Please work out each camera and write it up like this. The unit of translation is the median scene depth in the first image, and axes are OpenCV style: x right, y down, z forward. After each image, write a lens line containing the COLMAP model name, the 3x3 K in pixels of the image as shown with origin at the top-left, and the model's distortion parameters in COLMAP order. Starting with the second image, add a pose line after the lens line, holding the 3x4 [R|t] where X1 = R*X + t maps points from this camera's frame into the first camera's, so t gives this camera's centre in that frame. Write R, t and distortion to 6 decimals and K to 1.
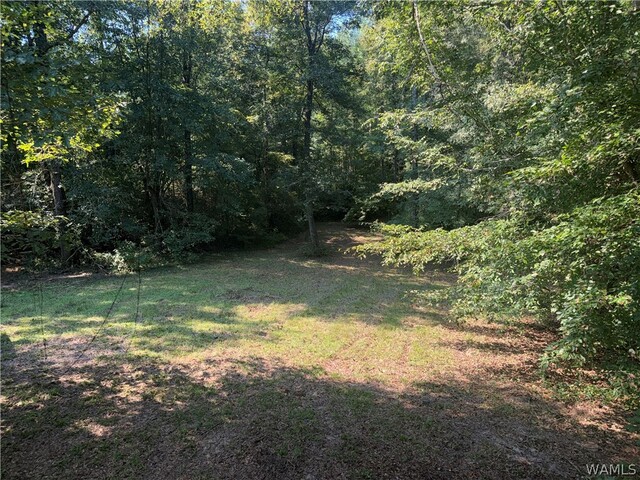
lens RADIAL K [[448.8, 0, 320.2], [0, 448.8, 241.6], [0, 0, 1]] dist [0.036527, -0.047638]
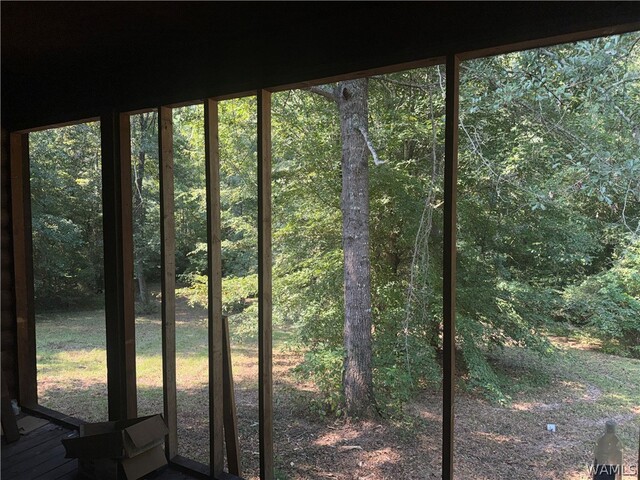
lens RADIAL K [[448.8, 0, 320.2], [0, 448.8, 241.6], [0, 0, 1]] dist [0.036527, -0.047638]
pose [[0.943648, 0.009749, 0.330806, 0.029278], [0.037248, 0.990086, -0.135431, 0.028481], [-0.328847, 0.140121, 0.933930, -0.162761]]
